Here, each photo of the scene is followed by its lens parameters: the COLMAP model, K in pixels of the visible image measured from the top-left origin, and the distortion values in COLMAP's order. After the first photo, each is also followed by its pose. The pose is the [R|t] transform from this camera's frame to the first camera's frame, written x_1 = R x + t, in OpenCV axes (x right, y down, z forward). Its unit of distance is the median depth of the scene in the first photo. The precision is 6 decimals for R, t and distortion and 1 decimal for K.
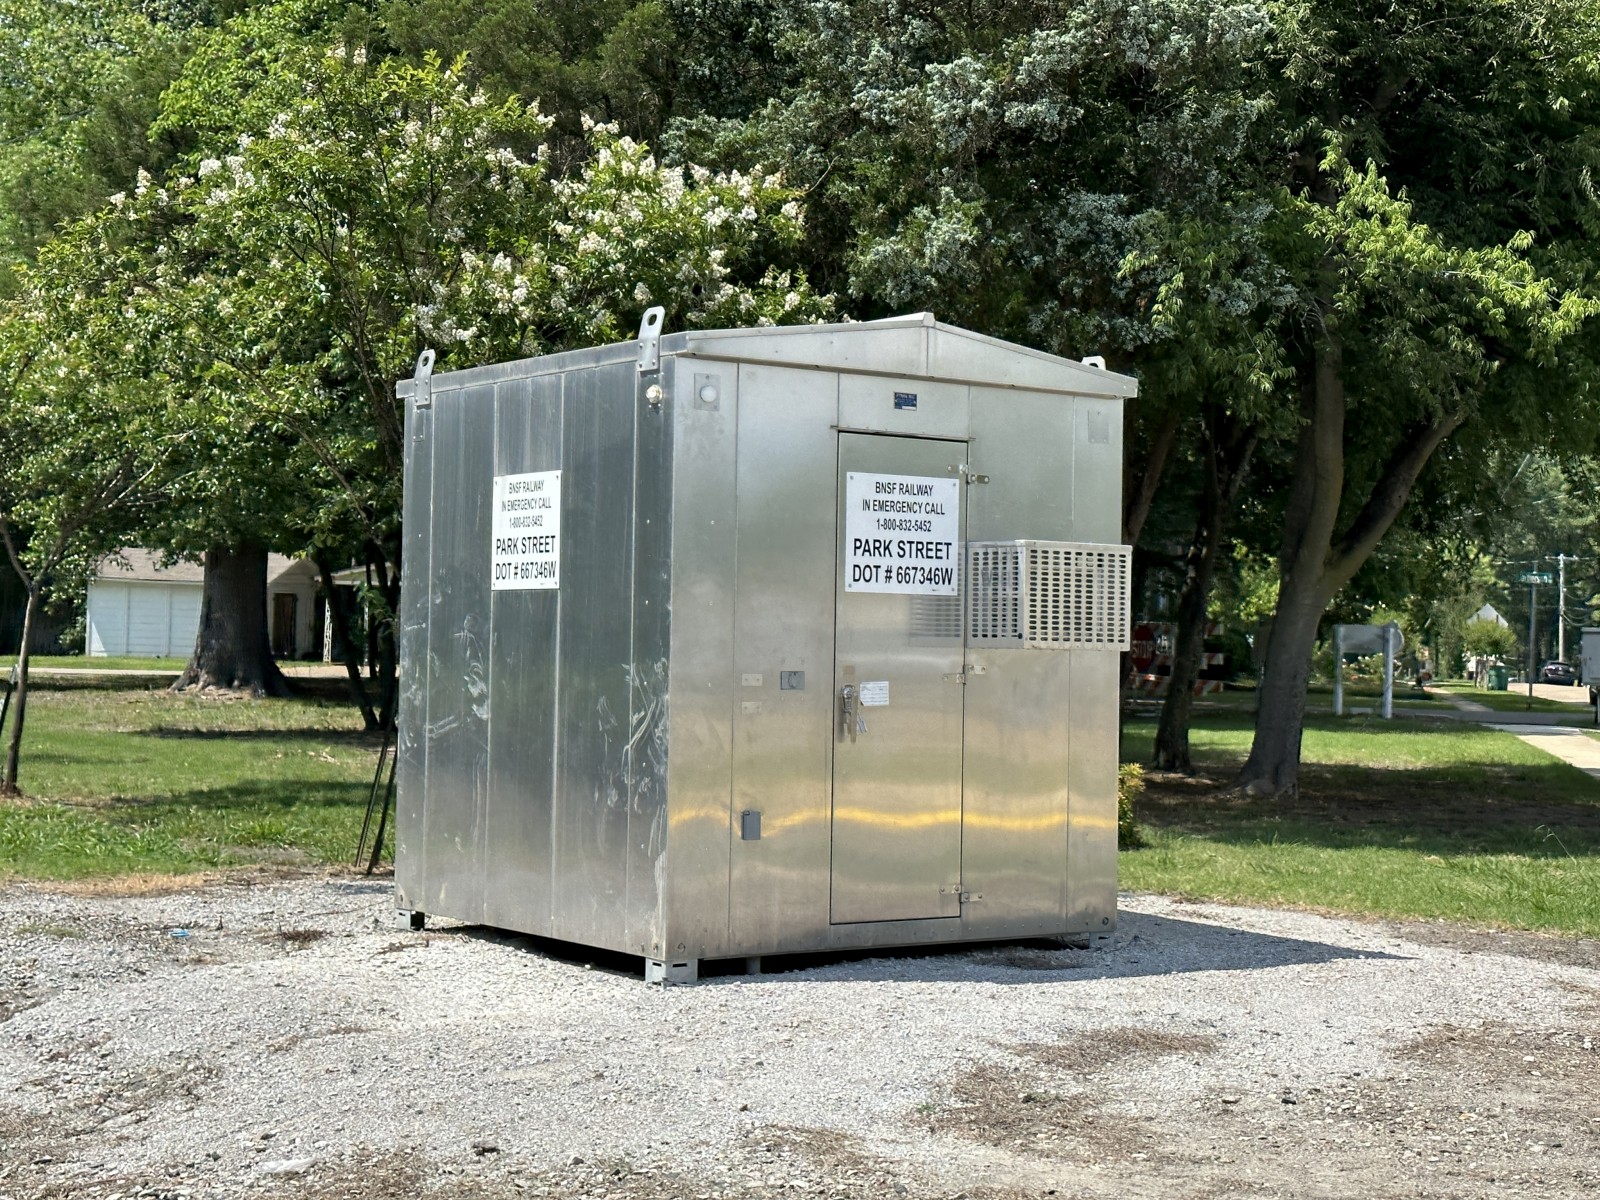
lens RADIAL K [[2534.3, 0, 800.0], [0, 2534.3, 600.0], [0, 0, 1]] dist [0.049820, 0.050521]
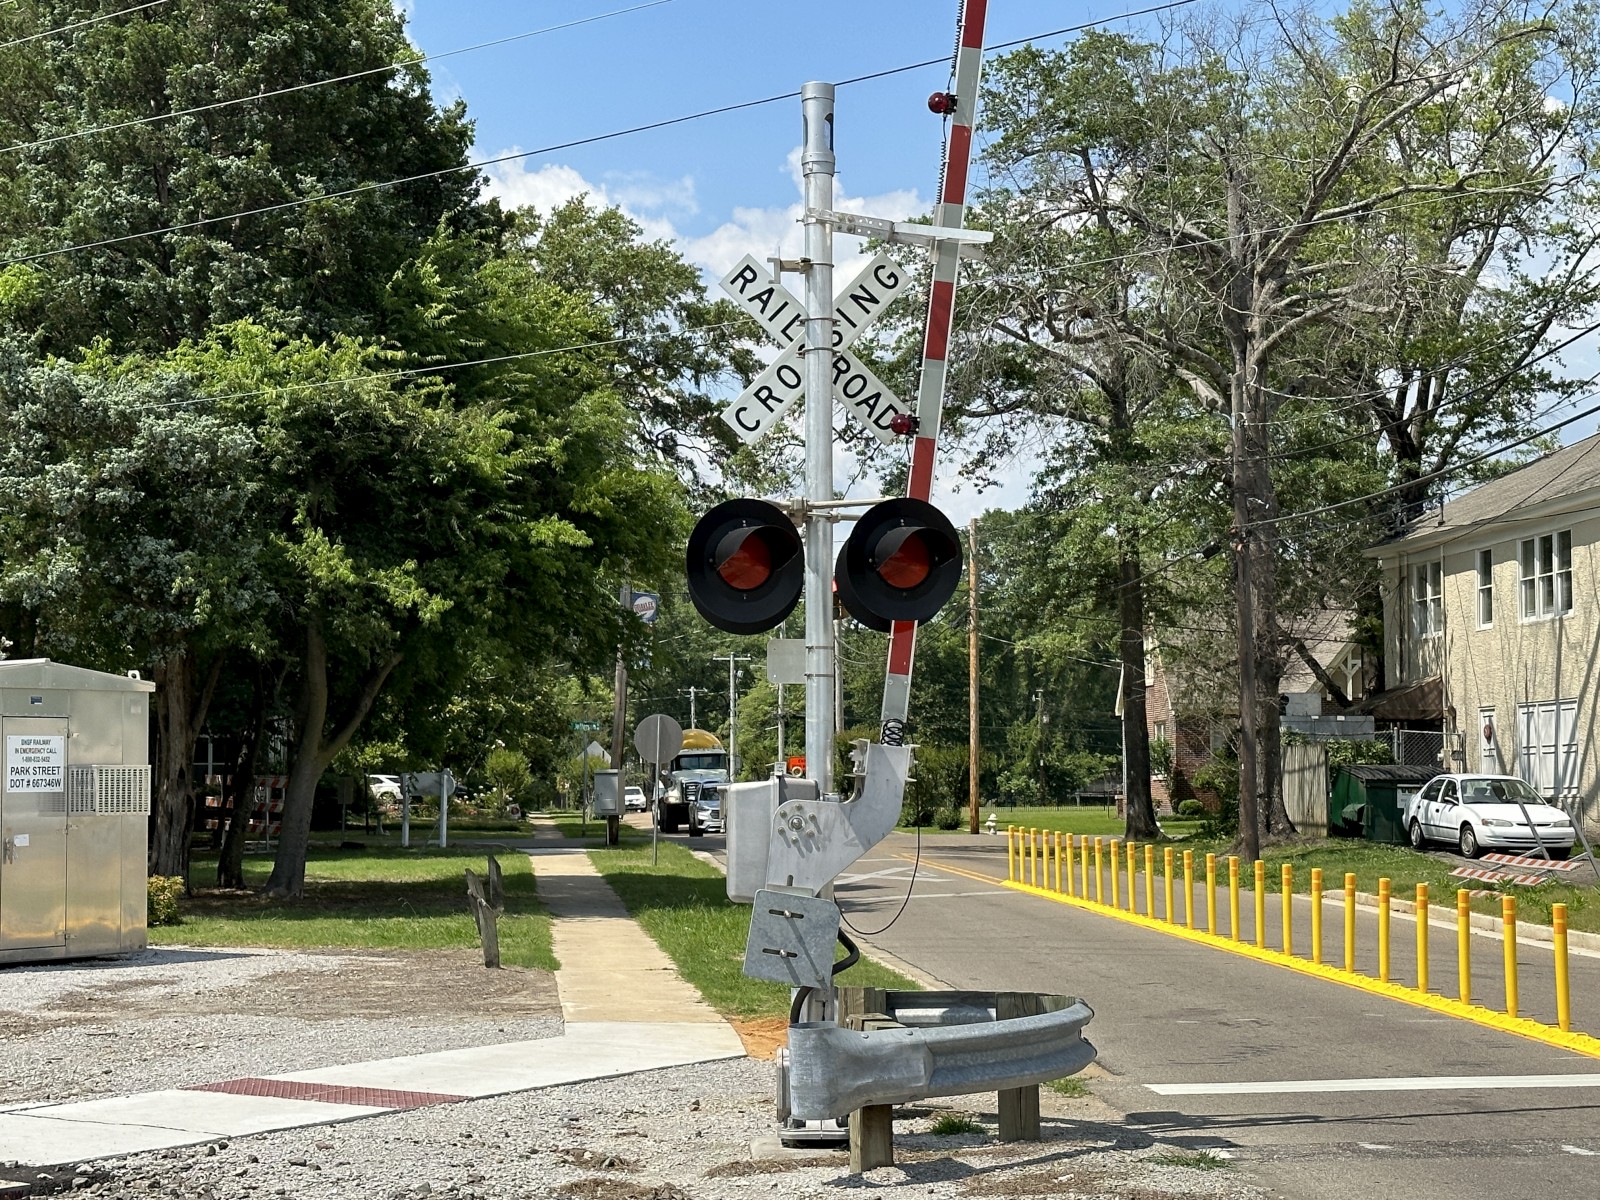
lens RADIAL K [[2744.9, 0, 798.1], [0, 2744.9, 606.8], [0, 0, 1]] dist [0.378077, -1.296823]
pose [[0.953204, -0.012087, 0.302088, -0.037139], [0.025658, 0.998830, -0.040996, -0.028871], [-0.301239, 0.046829, 0.952398, -0.913762]]
